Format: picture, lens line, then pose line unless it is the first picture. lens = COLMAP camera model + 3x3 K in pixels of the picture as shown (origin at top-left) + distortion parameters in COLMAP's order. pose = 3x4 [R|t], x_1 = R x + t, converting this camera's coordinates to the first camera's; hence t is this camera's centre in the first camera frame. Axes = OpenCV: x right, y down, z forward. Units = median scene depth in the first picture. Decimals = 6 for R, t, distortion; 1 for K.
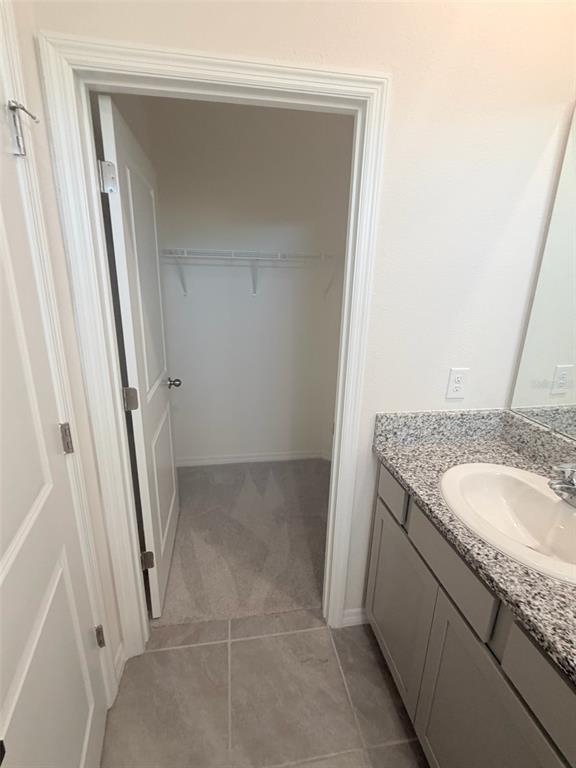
lens RADIAL K [[352.8, 0, 288.0], [0, 352.8, 384.0], [0, 0, 1]] dist [-0.004158, -0.000456]
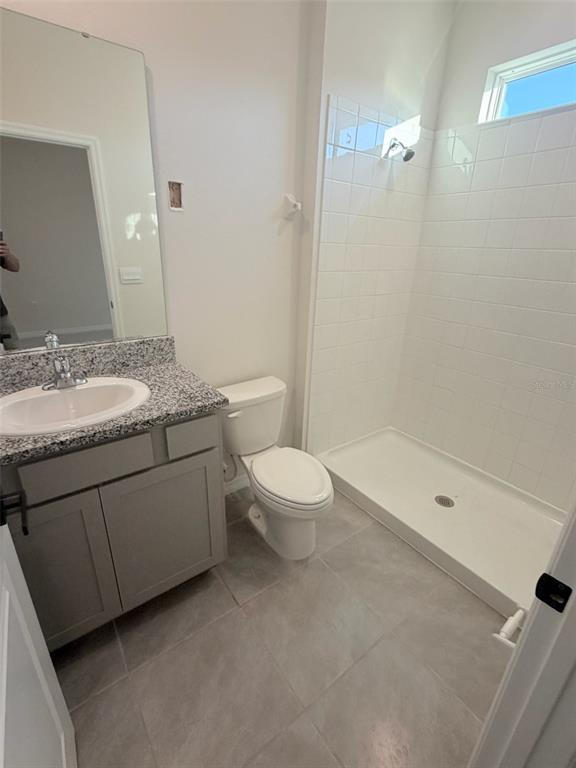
lens RADIAL K [[352.8, 0, 288.0], [0, 352.8, 384.0], [0, 0, 1]] dist [-0.004158, -0.000456]
pose [[-0.457558, -0.361843, 0.812225, -0.597765], [0.209618, 0.843814, 0.494002, -0.137113], [-0.864118, 0.396292, -0.310245, 0.615565]]
